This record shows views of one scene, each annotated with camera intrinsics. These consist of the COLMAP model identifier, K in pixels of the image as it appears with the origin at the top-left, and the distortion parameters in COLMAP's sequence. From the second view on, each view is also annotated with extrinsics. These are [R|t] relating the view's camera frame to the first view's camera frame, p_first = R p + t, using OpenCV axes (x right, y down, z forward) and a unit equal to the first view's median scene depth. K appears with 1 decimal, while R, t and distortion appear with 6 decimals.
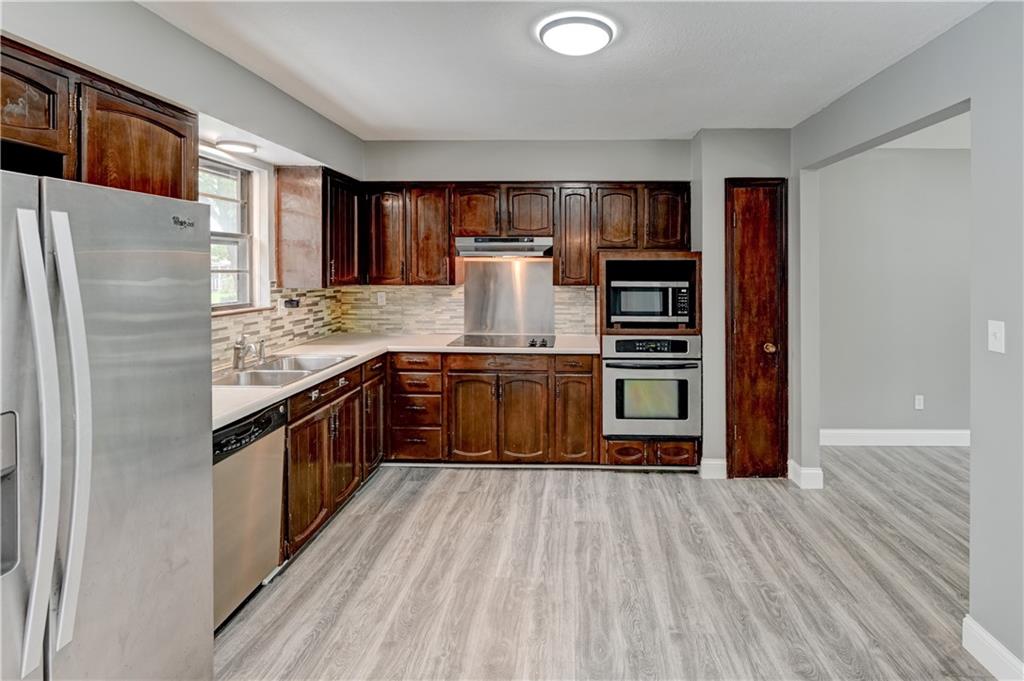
lens RADIAL K [[487.2, 0, 558.6], [0, 487.2, 274.5], [0, 0, 1]] dist [0.011653, -0.005931]
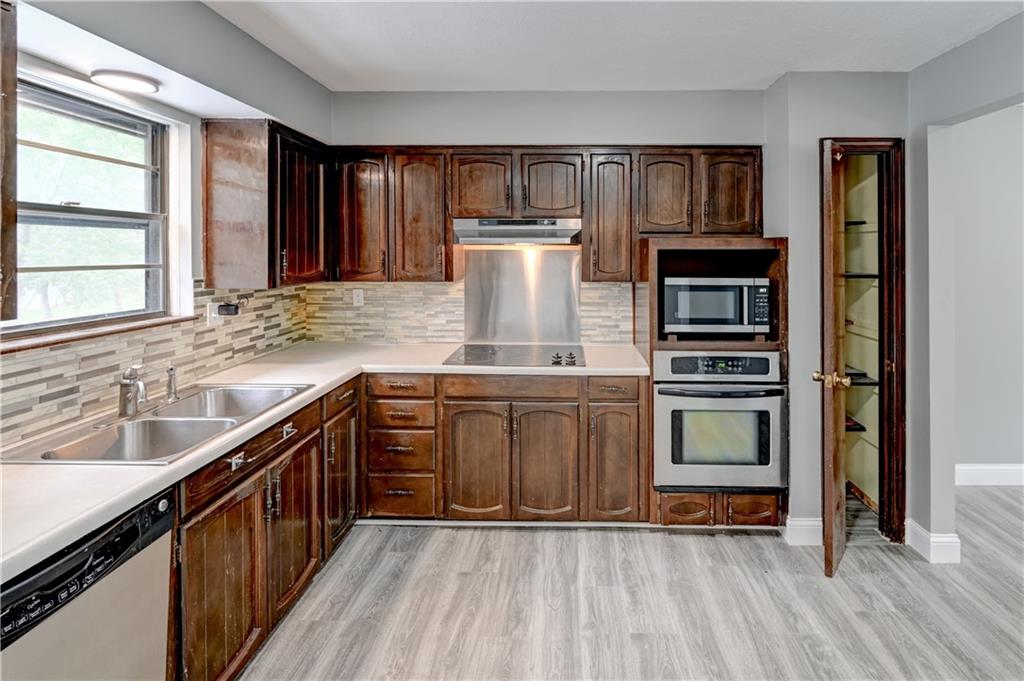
lens RADIAL K [[487.2, 0, 558.4], [0, 487.2, 258.6], [0, 0, 1]] dist [0.011653, -0.005931]
pose [[0.999940, -0.000872, 0.010953, -0.062069], [0.000899, 0.999997, -0.002462, -0.013561], [-0.010951, 0.002472, 0.999937, 0.262539]]
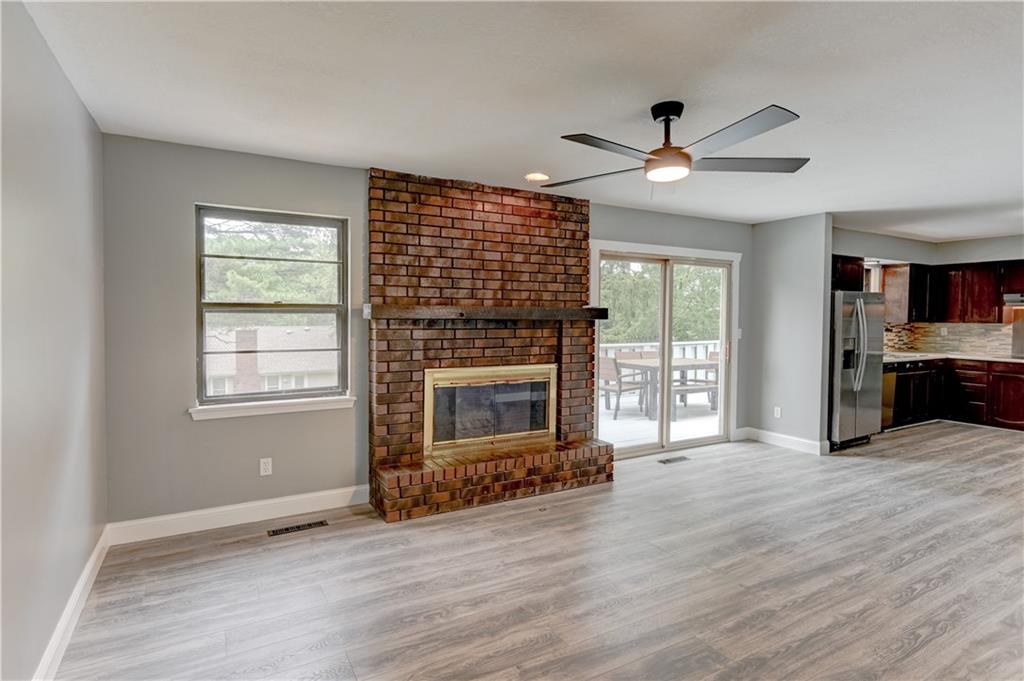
lens RADIAL K [[487.2, 0, 490.9], [0, 487.2, 330.3], [0, 0, 1]] dist [0.011653, -0.005931]
pose [[0.477677, 0.028019, -0.878089, 0.456808], [-0.016898, 0.999599, 0.022703, 0.040543], [0.878373, 0.003993, 0.477959, -1.434650]]
